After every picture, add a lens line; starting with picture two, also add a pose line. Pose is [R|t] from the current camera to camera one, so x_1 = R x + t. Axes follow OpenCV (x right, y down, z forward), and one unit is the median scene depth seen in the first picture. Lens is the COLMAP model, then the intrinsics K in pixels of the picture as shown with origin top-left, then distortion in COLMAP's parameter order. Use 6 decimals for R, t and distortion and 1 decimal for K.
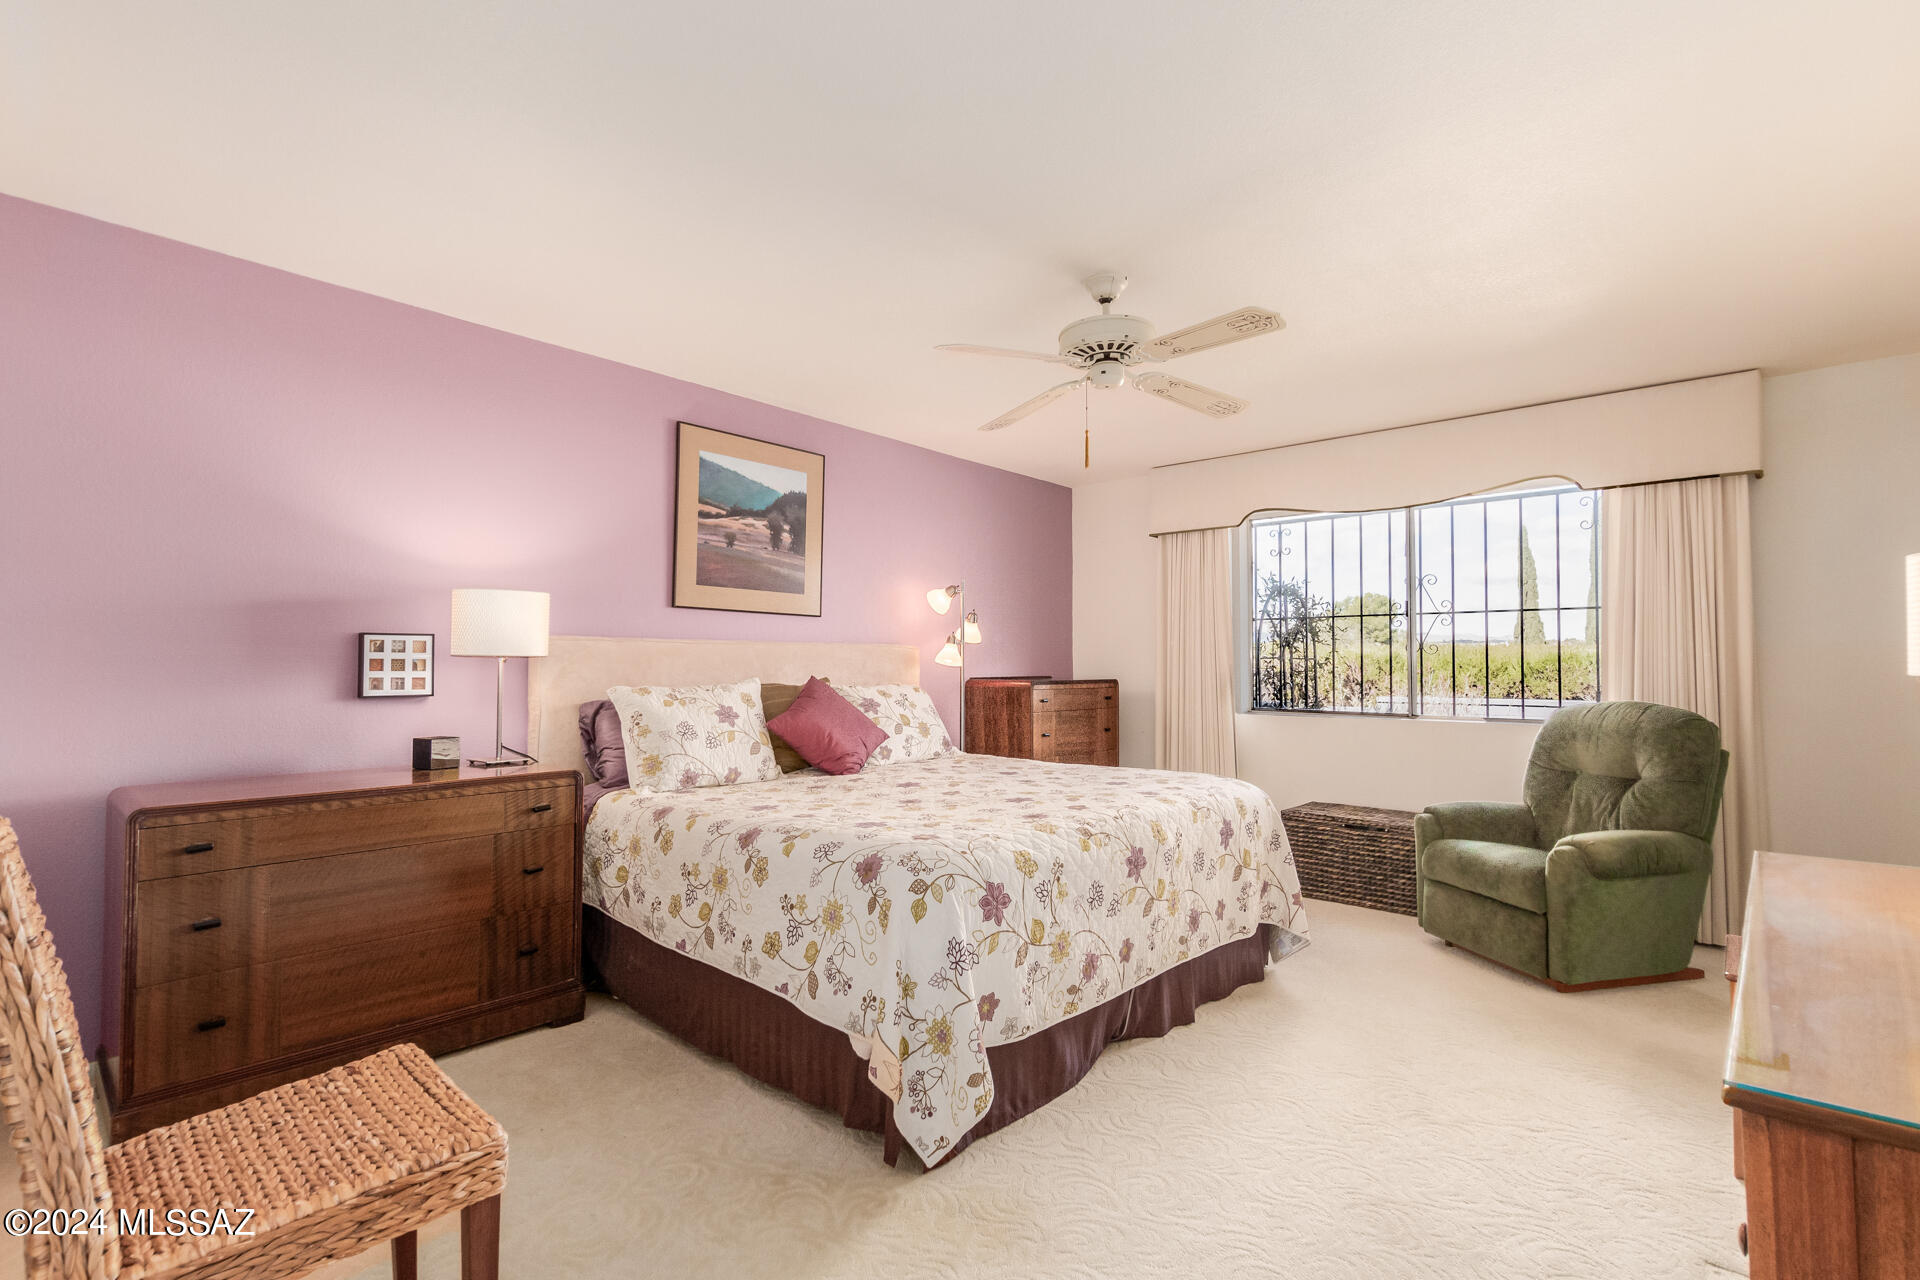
lens RADIAL K [[898.4, 0, 960.0], [0, 898.4, 640.0], [0, 0, 1]] dist [-0.001134, -0.000609]
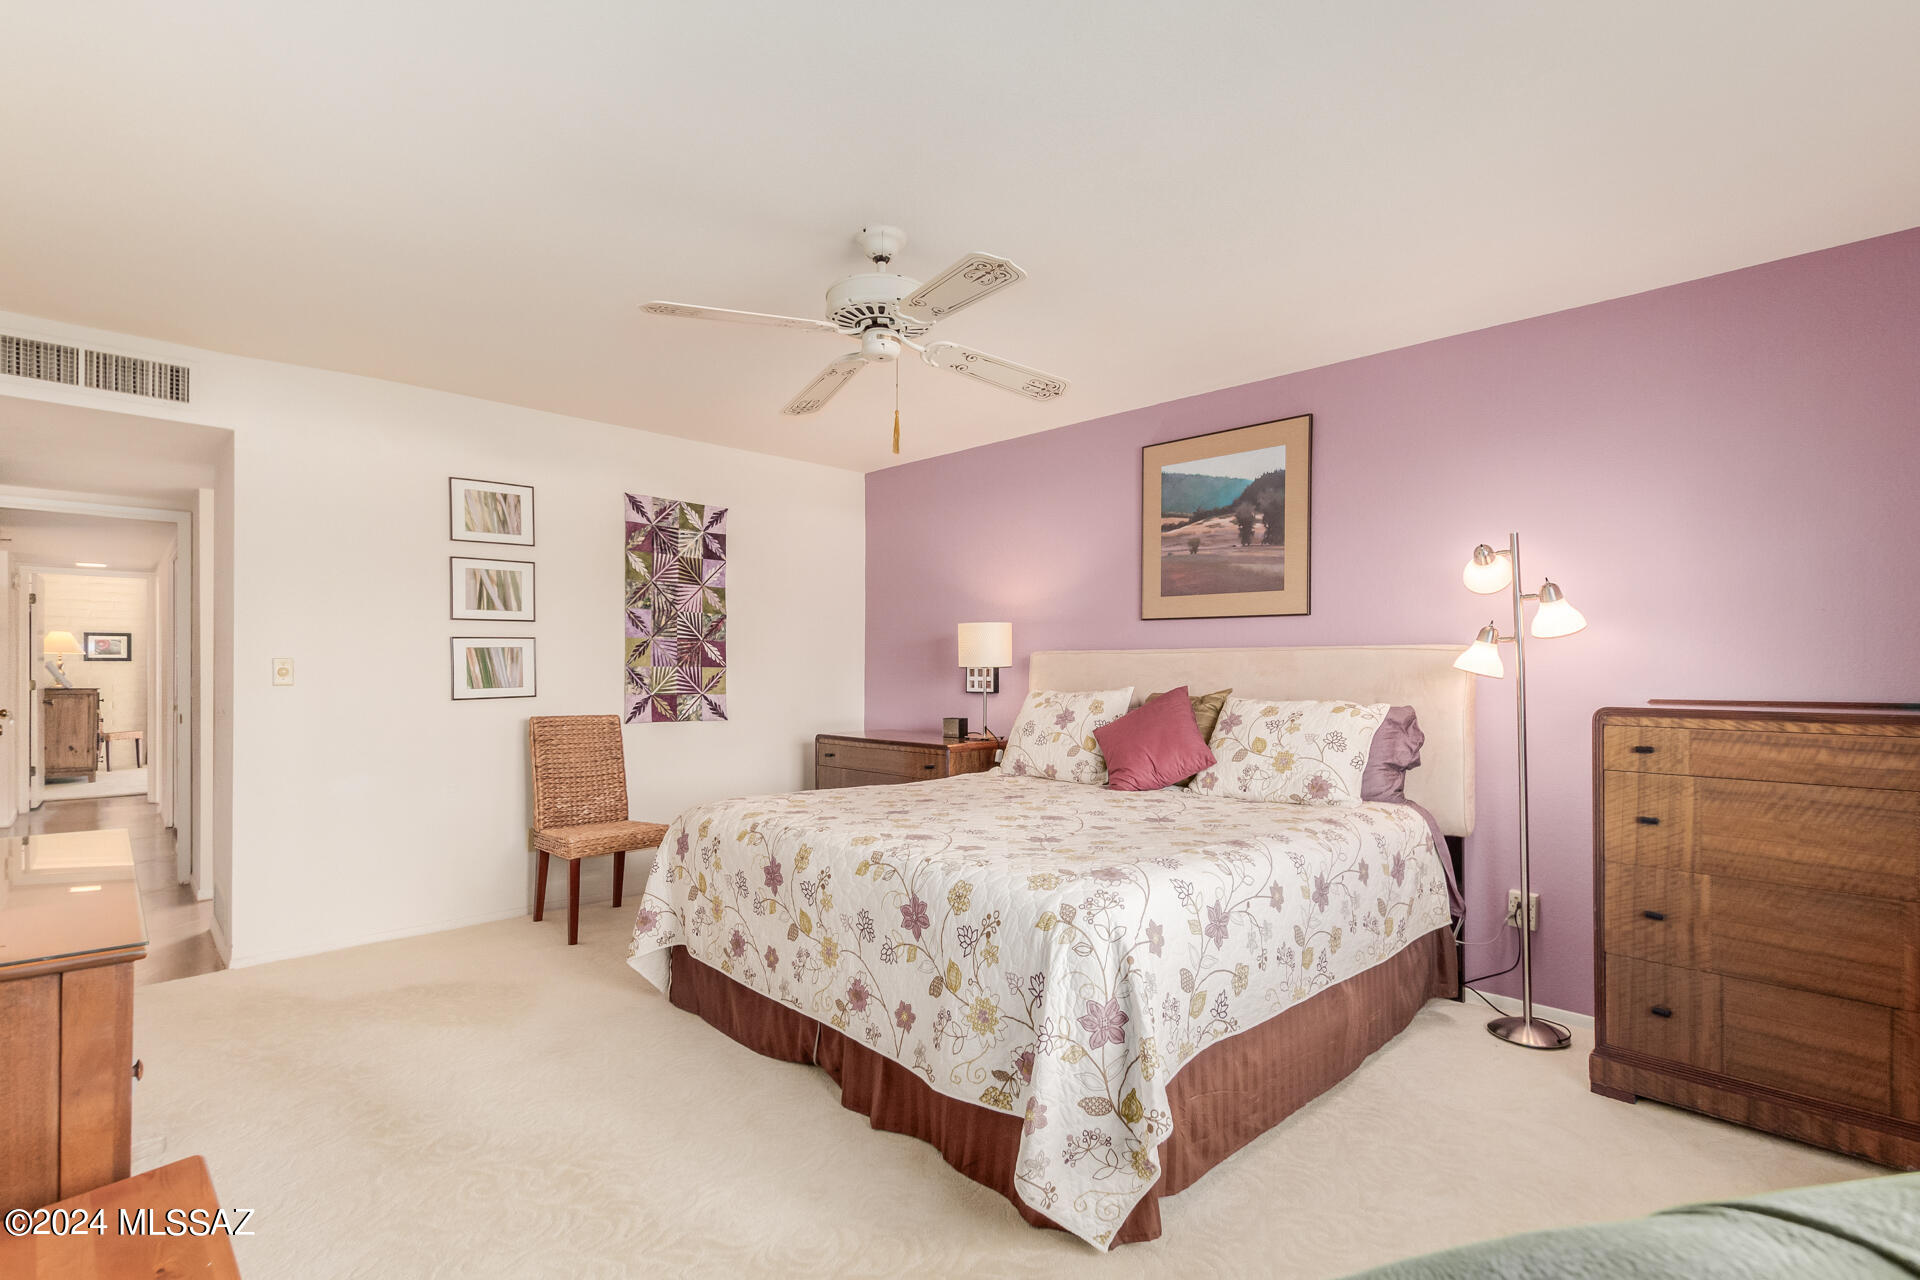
lens RADIAL K [[903.9, 0, 965.3], [0, 903.9, 672.0], [0, 0, 1]] dist [-0.001313, -0.000613]
pose [[-0.067921, 0.001679, -0.997689, 0.762764], [0.024990, 0.999688, -0.000019, 0.019901], [0.997378, -0.024934, -0.067941, 0.837078]]
